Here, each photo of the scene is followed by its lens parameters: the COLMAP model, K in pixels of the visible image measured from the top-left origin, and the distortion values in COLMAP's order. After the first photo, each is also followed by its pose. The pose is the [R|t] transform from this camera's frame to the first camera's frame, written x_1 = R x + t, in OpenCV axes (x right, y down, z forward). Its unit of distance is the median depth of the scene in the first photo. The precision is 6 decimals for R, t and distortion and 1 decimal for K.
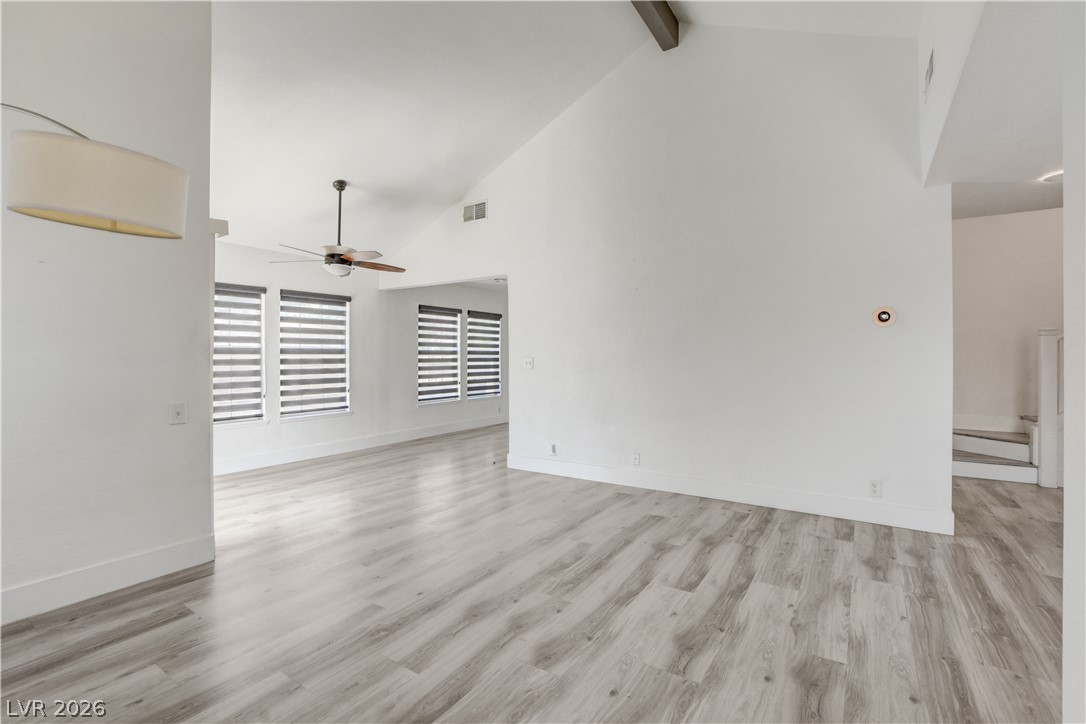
lens RADIAL K [[484.8, 0, 552.9], [0, 484.8, 353.1], [0, 0, 1]] dist [-0.018009, 0.001193]
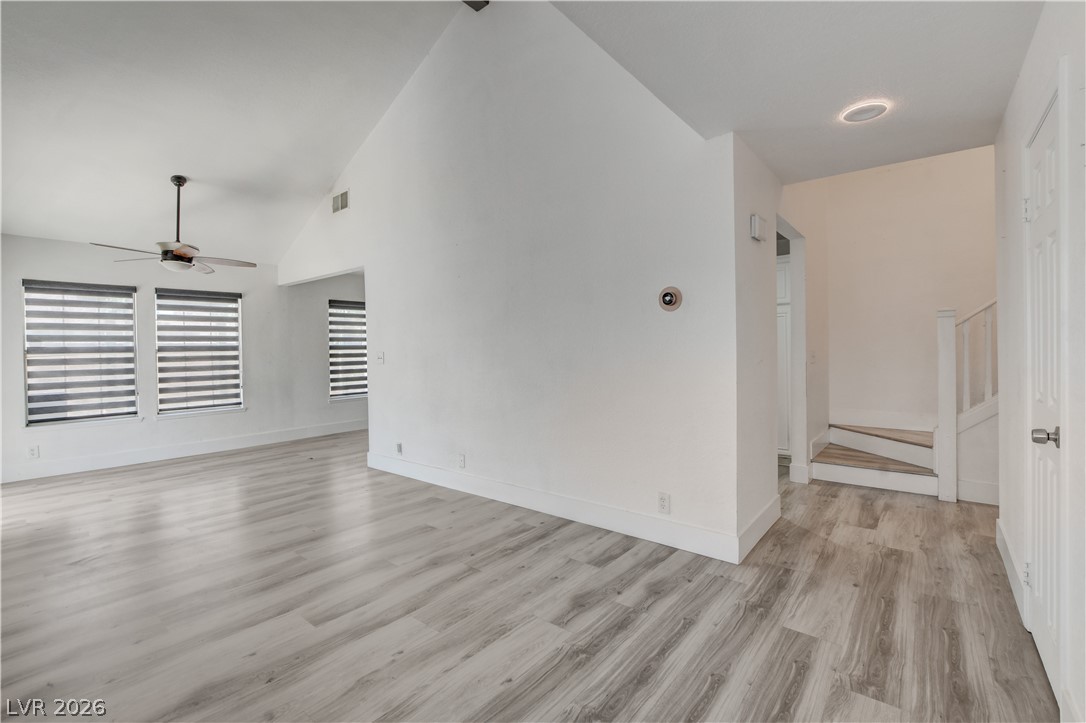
lens RADIAL K [[477.8, 0, 547.0], [0, 477.8, 354.8], [0, 0, 1]] dist [-0.020174, 0.000375]
pose [[0.994462, -0.013770, -0.104195, 0.420090], [0.015920, 0.999677, 0.019830, 0.001267], [0.103889, -0.021379, 0.994359, 0.115449]]
